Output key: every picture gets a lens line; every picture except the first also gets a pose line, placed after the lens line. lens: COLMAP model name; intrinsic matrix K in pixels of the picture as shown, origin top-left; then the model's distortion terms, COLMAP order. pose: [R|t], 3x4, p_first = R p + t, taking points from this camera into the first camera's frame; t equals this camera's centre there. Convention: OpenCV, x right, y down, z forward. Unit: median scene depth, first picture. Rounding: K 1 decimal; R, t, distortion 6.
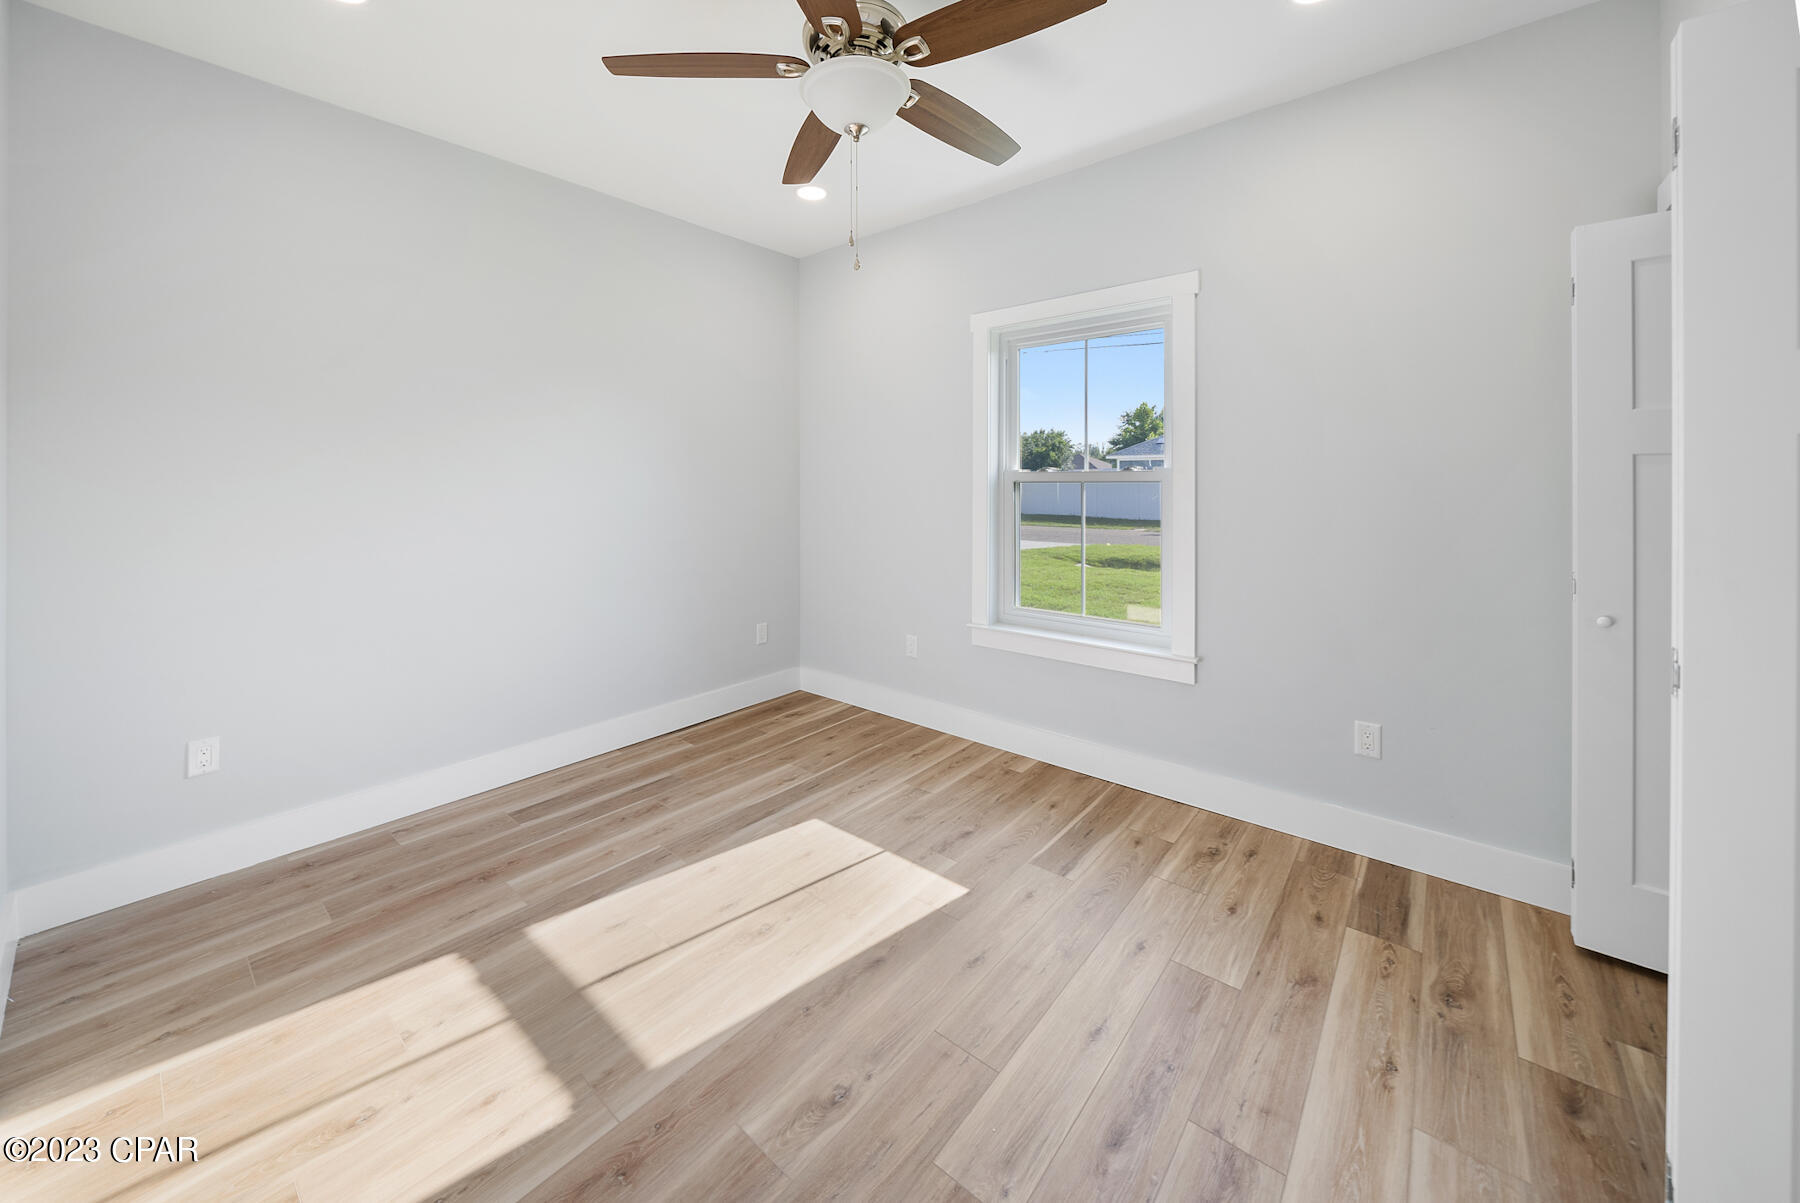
lens RADIAL K [[656.3, 0, 900.0], [0, 656.3, 601.5], [0, 0, 1]] dist [-0.000548, -0.000059]
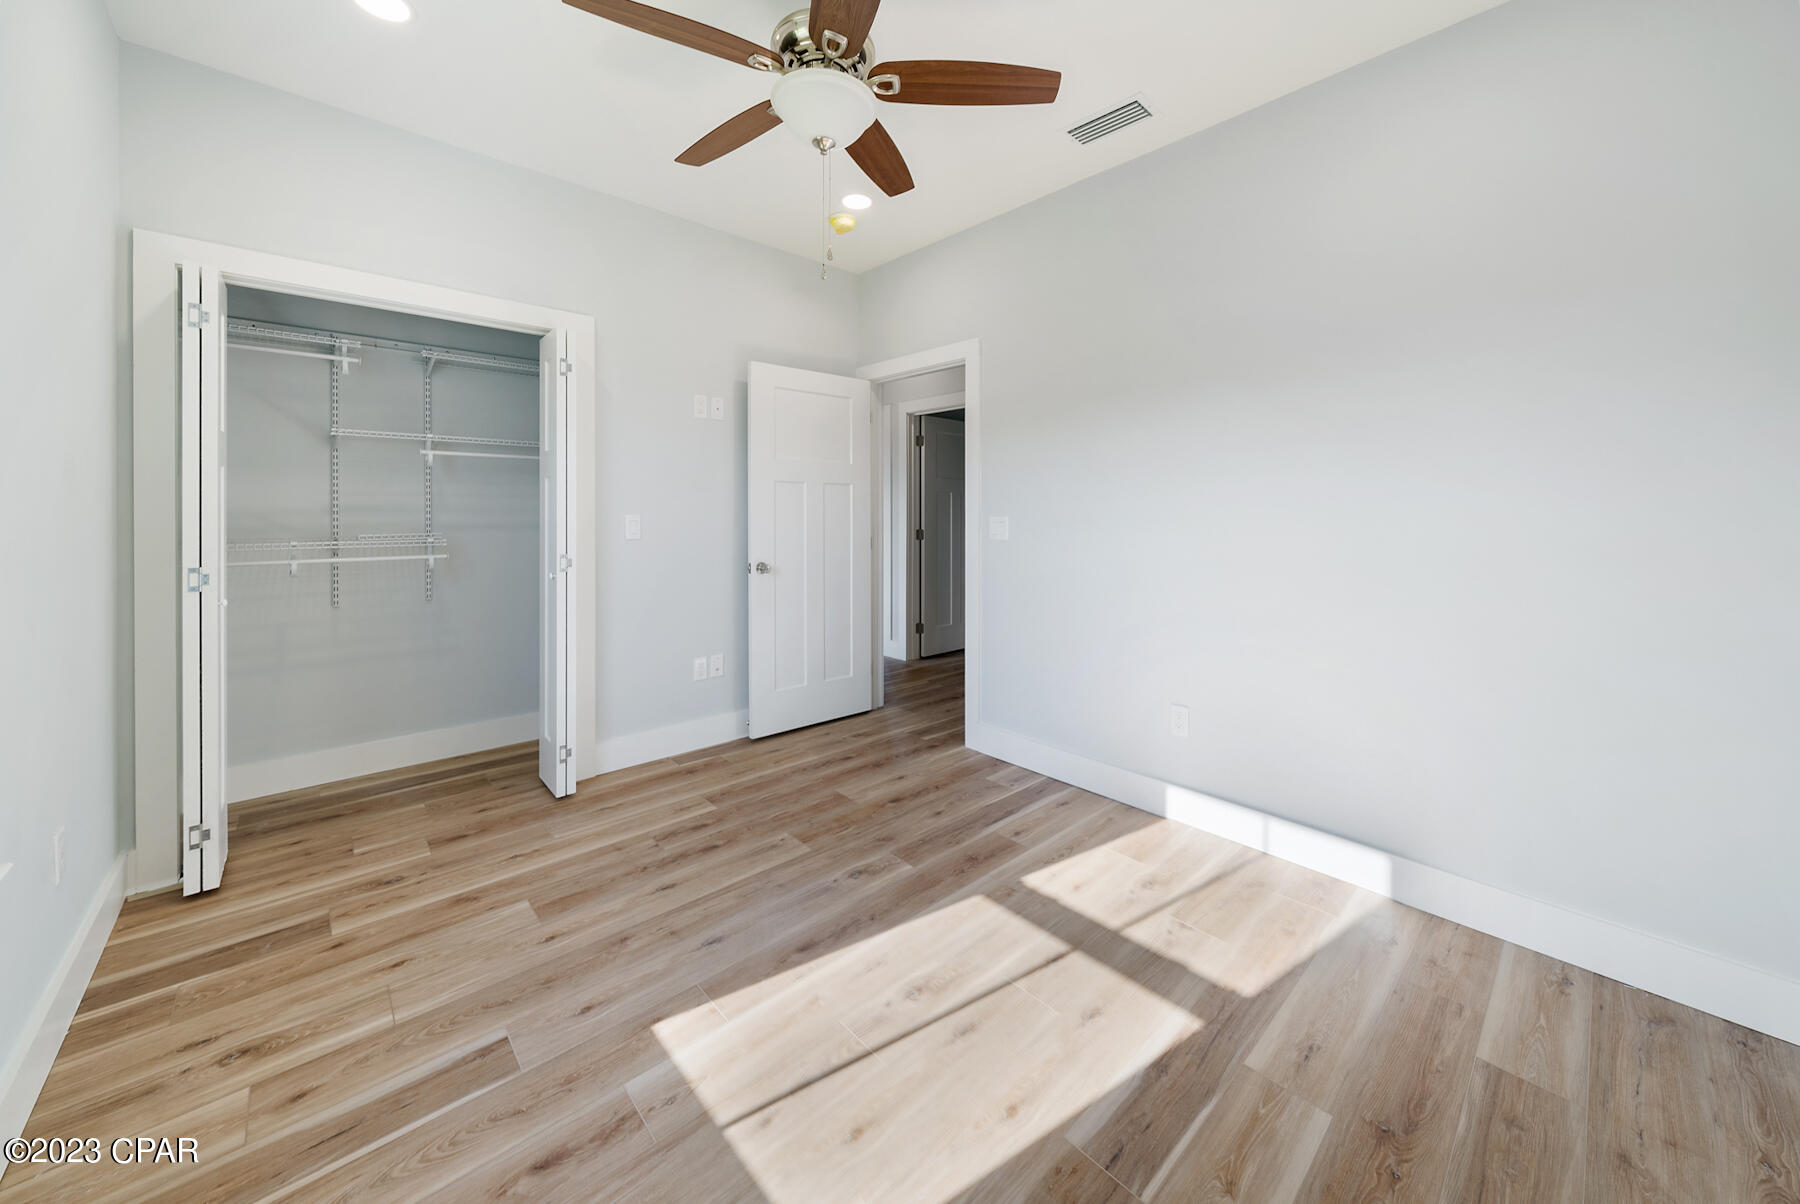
lens RADIAL K [[656.3, 0, 900.0], [0, 656.3, 602.0], [0, 0, 1]] dist [-0.000548, -0.000059]
pose [[-0.990060, -0.021745, 0.138952, -0.319468], [0.023348, 0.948855, 0.314847, -0.296491], [-0.138691, 0.314962, -0.938916, 1.789151]]
